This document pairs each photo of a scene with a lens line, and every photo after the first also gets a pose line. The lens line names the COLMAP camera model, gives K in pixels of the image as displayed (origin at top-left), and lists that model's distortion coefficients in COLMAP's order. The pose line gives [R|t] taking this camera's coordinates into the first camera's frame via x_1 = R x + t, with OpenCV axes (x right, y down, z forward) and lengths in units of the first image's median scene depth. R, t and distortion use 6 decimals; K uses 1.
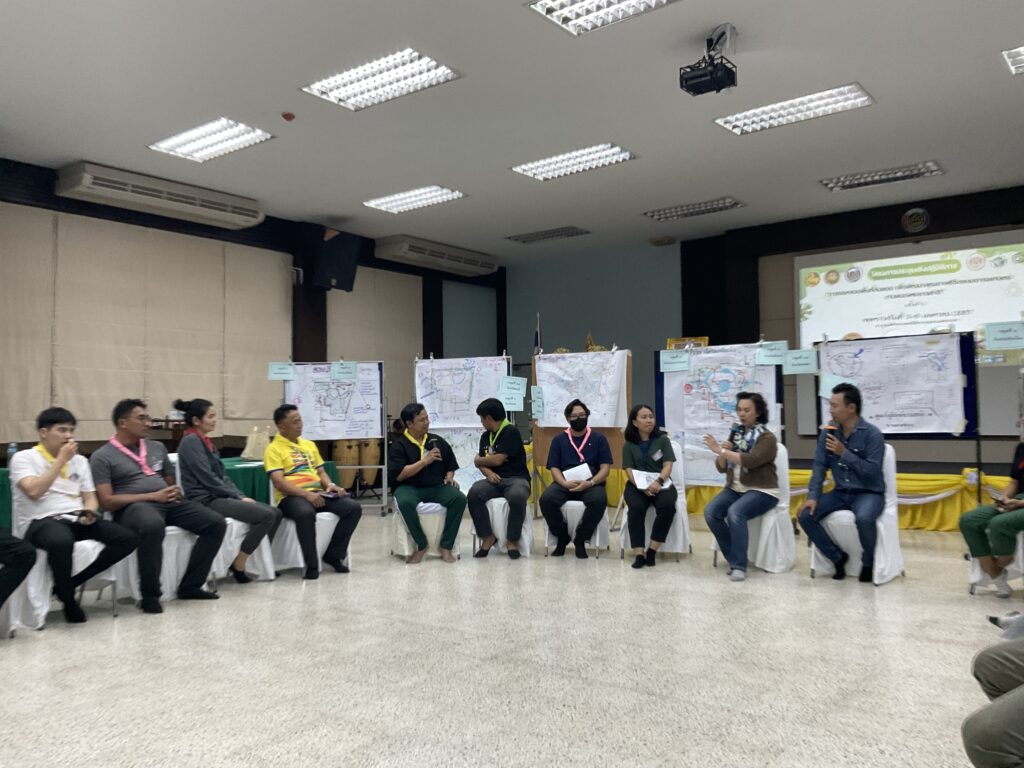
lens RADIAL K [[863.6, 0, 510.6], [0, 863.6, 380.5], [0, 0, 1]] dist [0.016663, 0.003268]
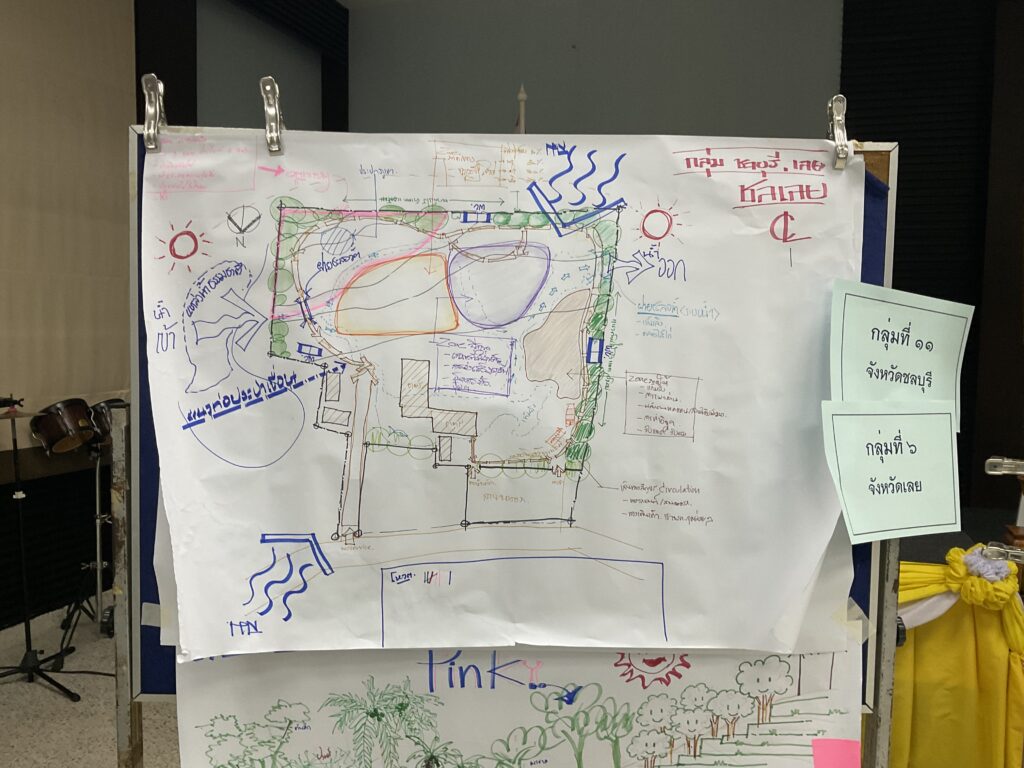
lens RADIAL K [[863.6, 0, 513.2], [0, 863.6, 382.3], [0, 0, 1]] dist [0.016663, 0.003268]
pose [[0.944376, 0.010626, 0.328695, -0.100938], [-0.047195, 0.993511, 0.103478, -0.001424], [-0.325463, -0.113234, 0.938750, 0.866314]]
